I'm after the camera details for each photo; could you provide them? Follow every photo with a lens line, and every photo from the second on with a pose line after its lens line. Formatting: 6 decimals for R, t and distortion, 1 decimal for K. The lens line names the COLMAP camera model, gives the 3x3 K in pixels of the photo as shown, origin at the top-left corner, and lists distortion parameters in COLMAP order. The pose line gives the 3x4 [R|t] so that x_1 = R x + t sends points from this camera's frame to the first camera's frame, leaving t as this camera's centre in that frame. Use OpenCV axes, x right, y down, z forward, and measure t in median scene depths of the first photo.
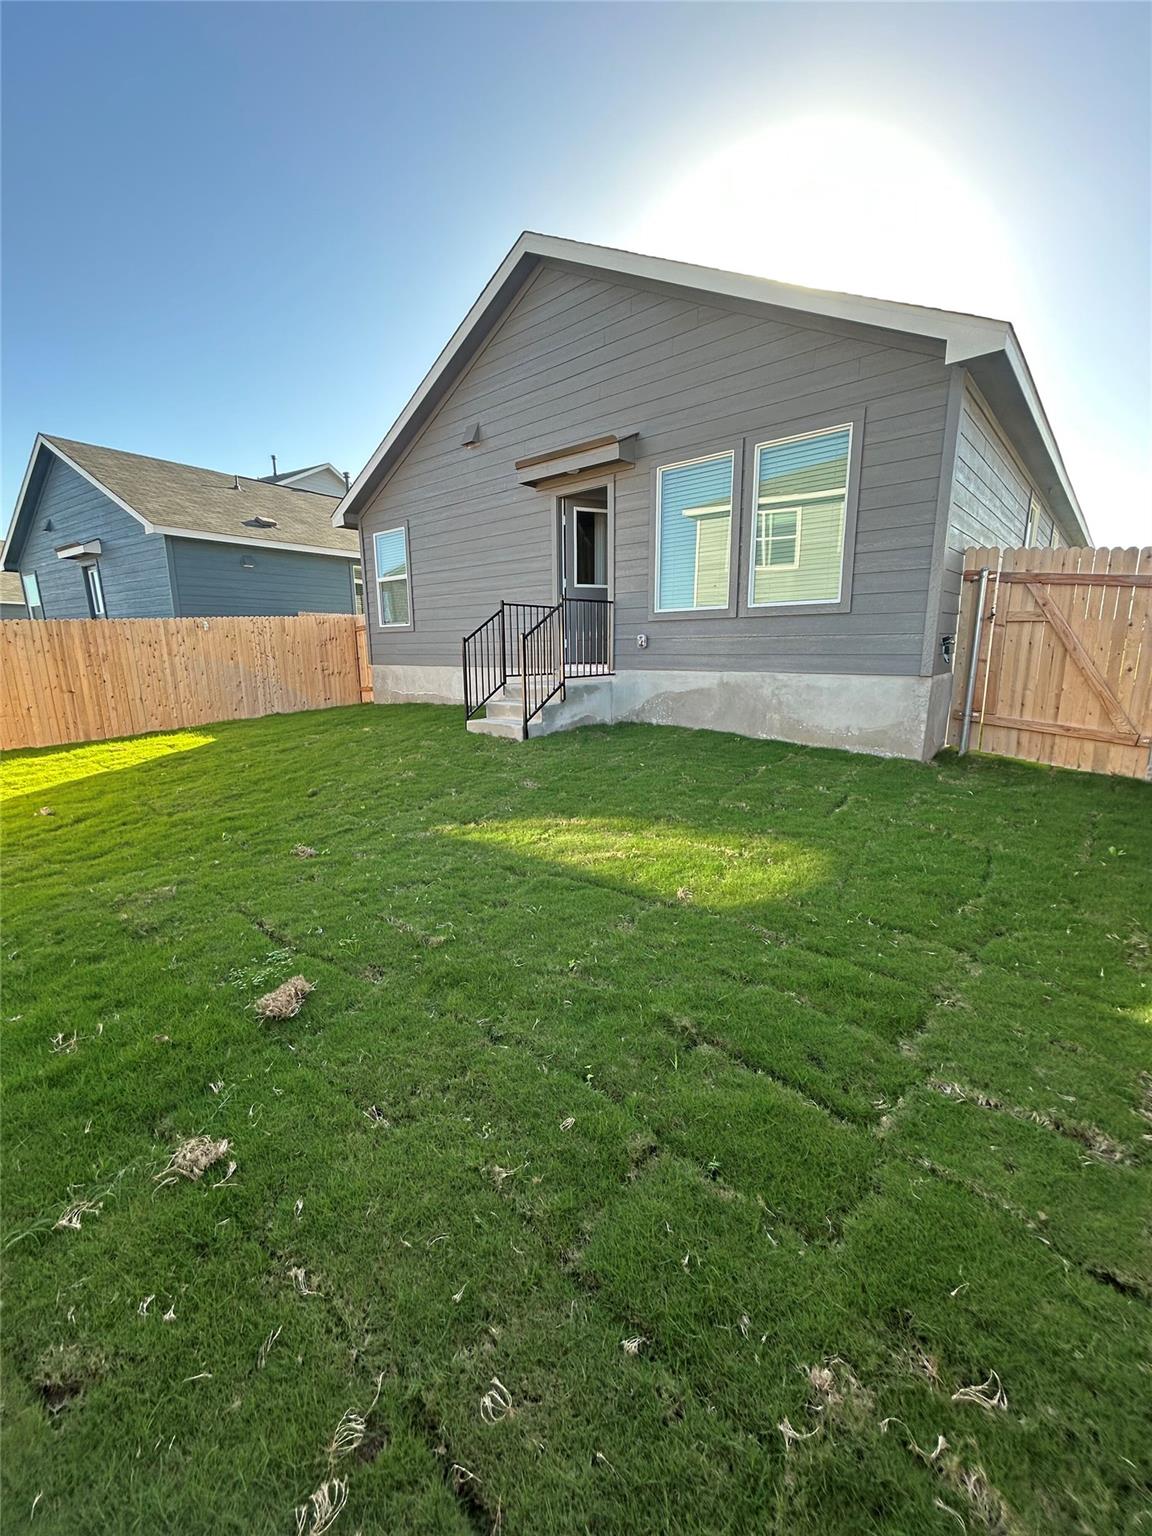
lens RADIAL K [[616.6, 0, 570.9], [0, 616.6, 768.7], [0, 0, 1]] dist [-0.001421, 0.001607]
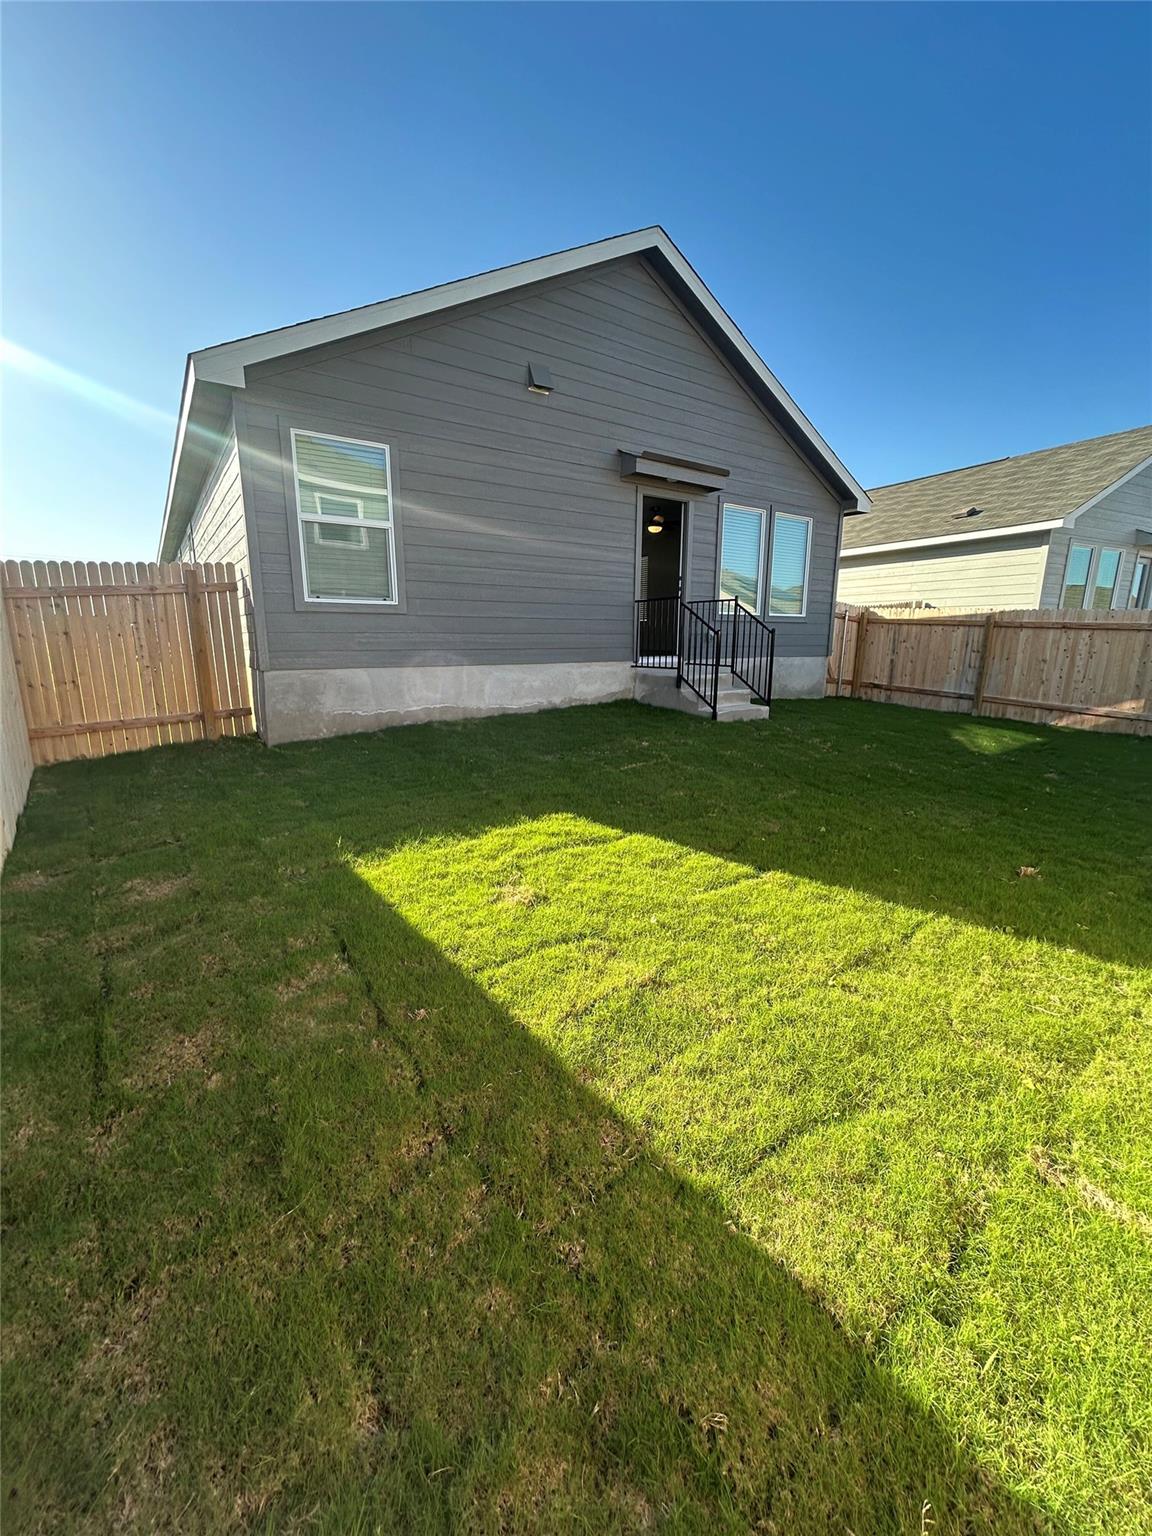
lens RADIAL K [[616.6, 0, 570.3], [0, 616.6, 773.6], [0, 0, 1]] dist [-0.001421, 0.001607]
pose [[0.252759, -0.189413, 0.948807, -1.155261], [0.191939, 0.970976, 0.142707, -0.161531], [-0.948300, 0.146043, 0.281779, 0.916390]]
